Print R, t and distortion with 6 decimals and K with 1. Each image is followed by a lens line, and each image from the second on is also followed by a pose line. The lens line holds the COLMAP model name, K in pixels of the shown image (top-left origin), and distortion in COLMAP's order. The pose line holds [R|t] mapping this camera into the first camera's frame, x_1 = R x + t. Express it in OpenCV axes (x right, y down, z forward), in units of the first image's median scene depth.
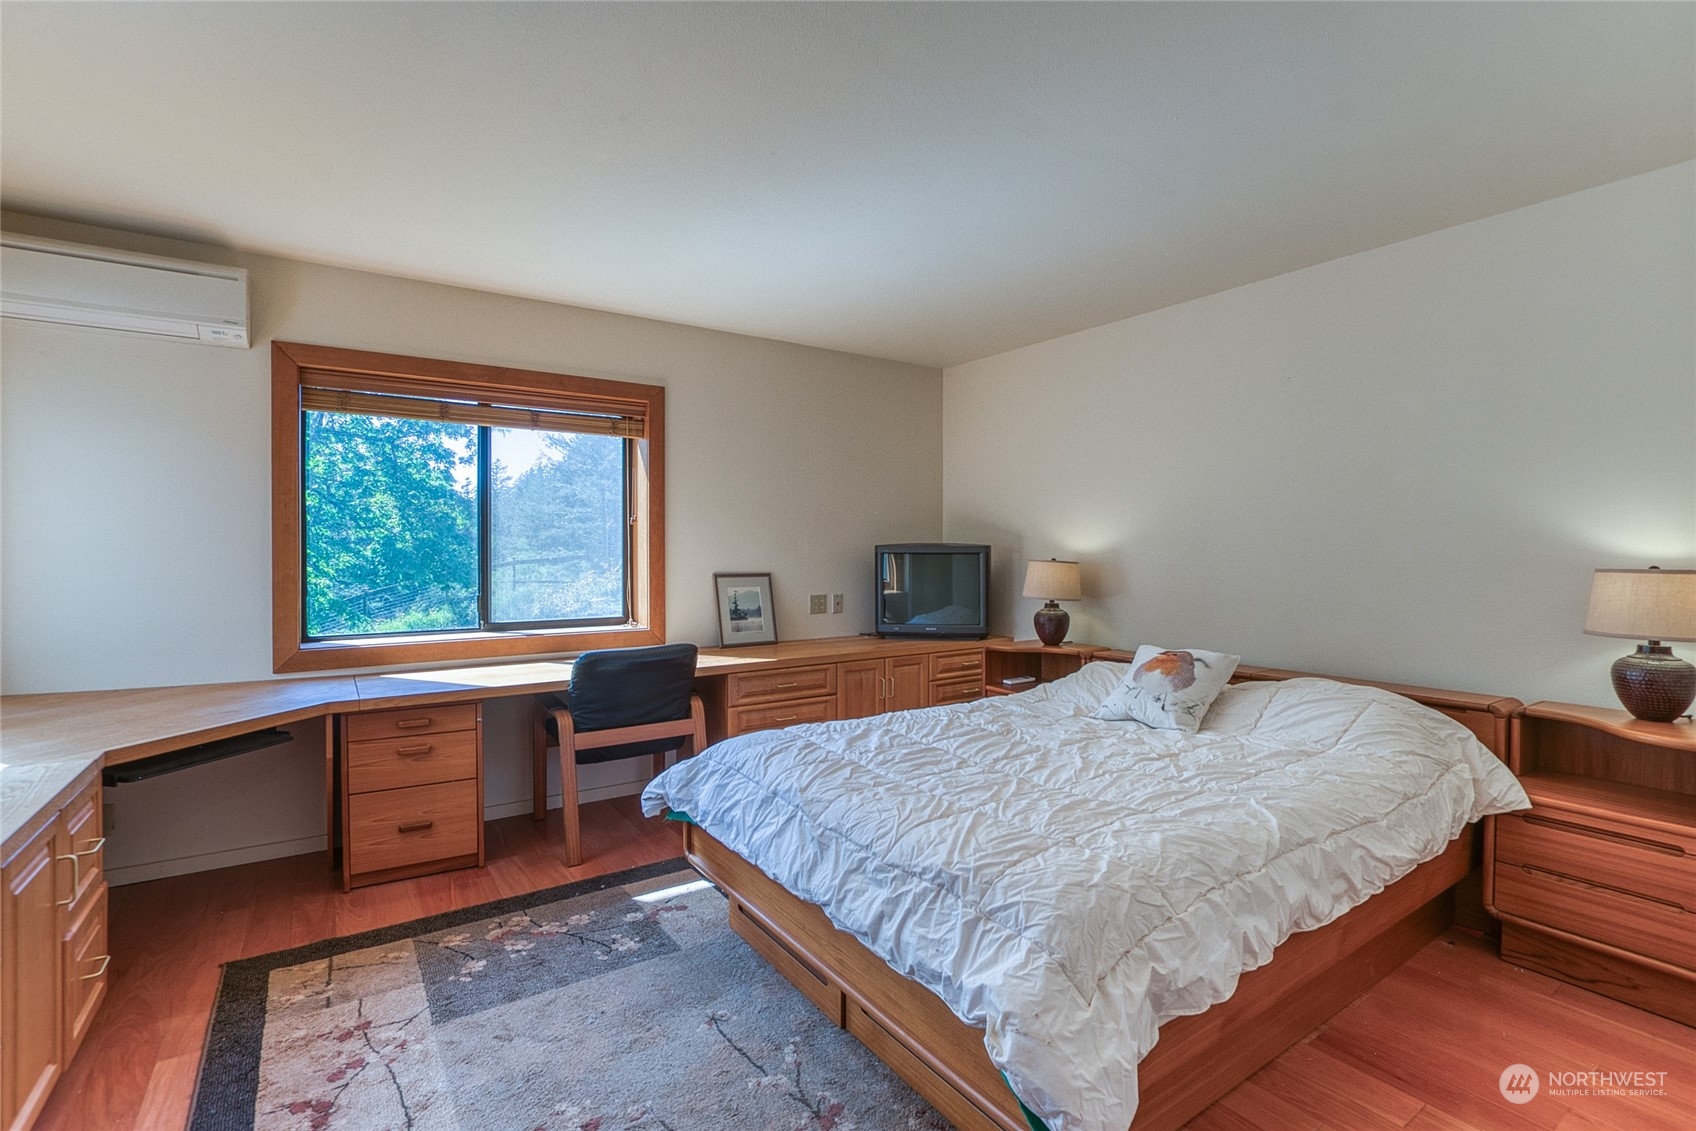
lens RADIAL K [[755.2, 0, 846.2], [0, 755.2, 553.4], [0, 0, 1]] dist [-0.019181, 0.003982]
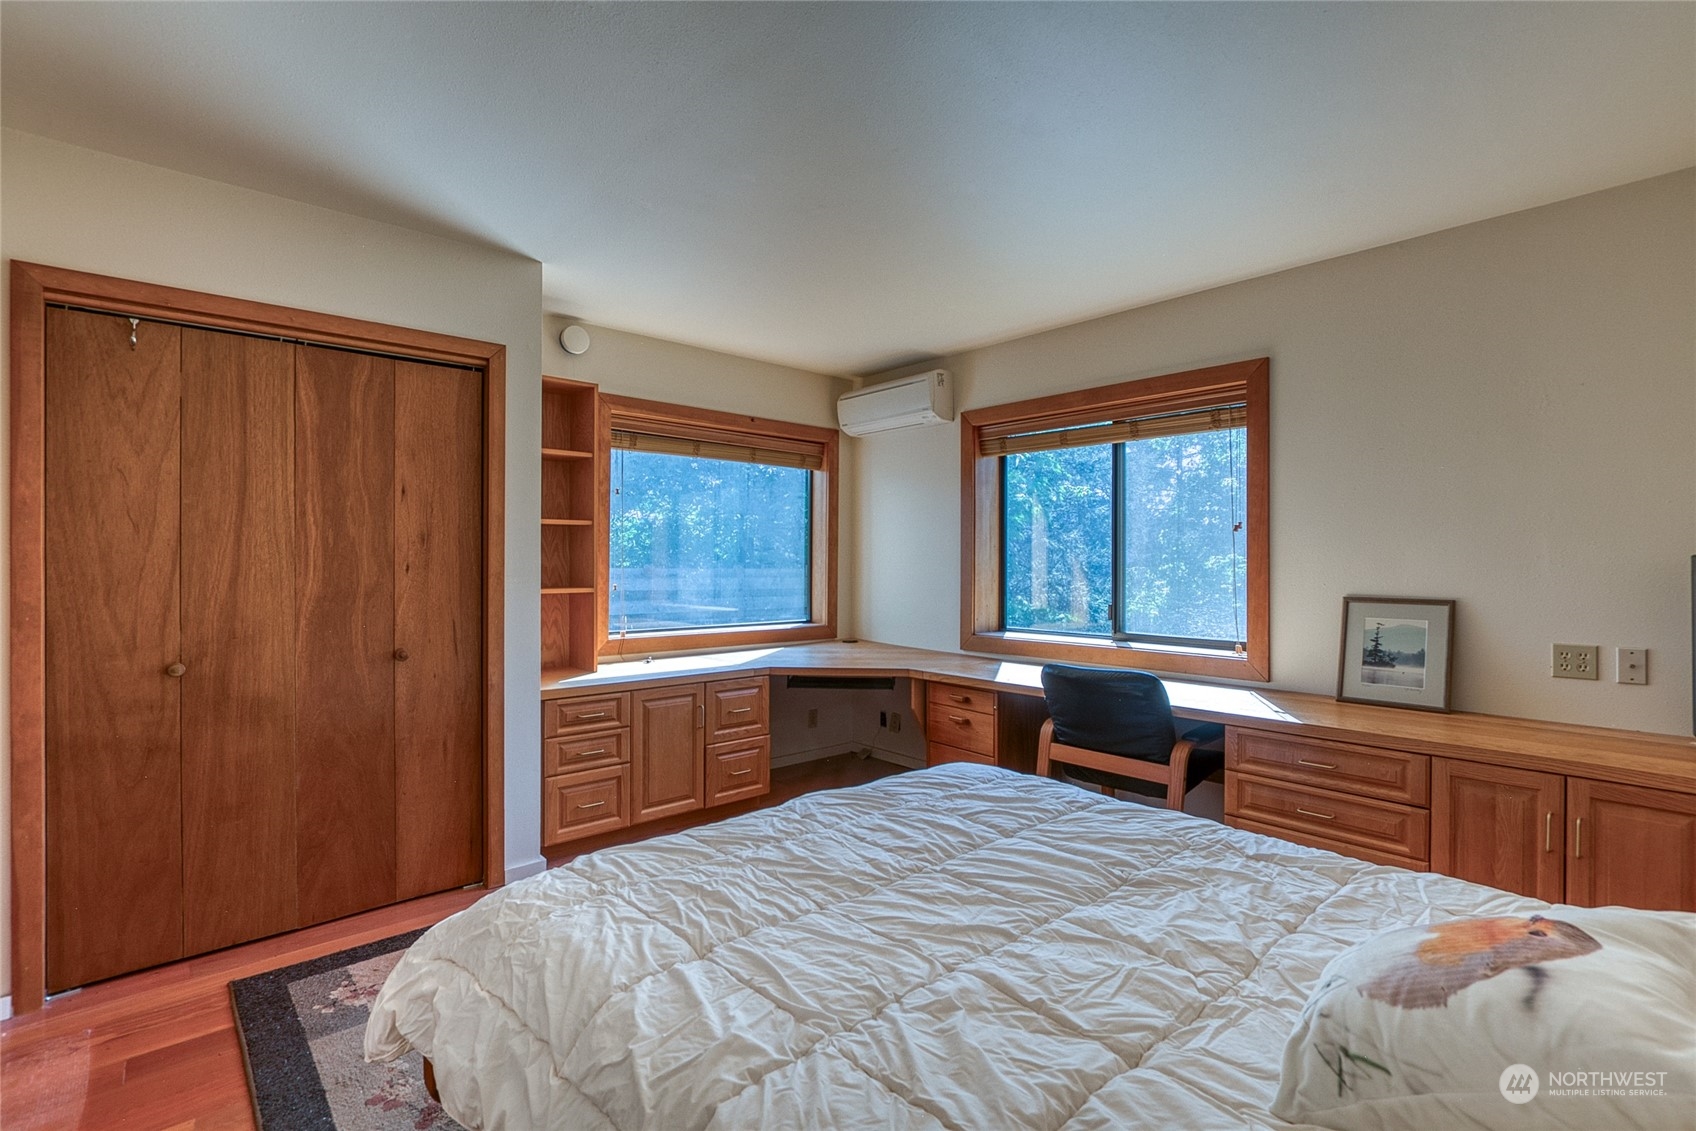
lens RADIAL K [[755.2, 0, 849.0], [0, 755.2, 562.8], [0, 0, 1]] dist [-0.019181, 0.003982]
pose [[0.157732, 0.003752, -0.987475, 0.496057], [-0.008178, 0.999963, 0.002493, -0.002949], [0.987448, 0.007682, 0.157757, 0.467234]]
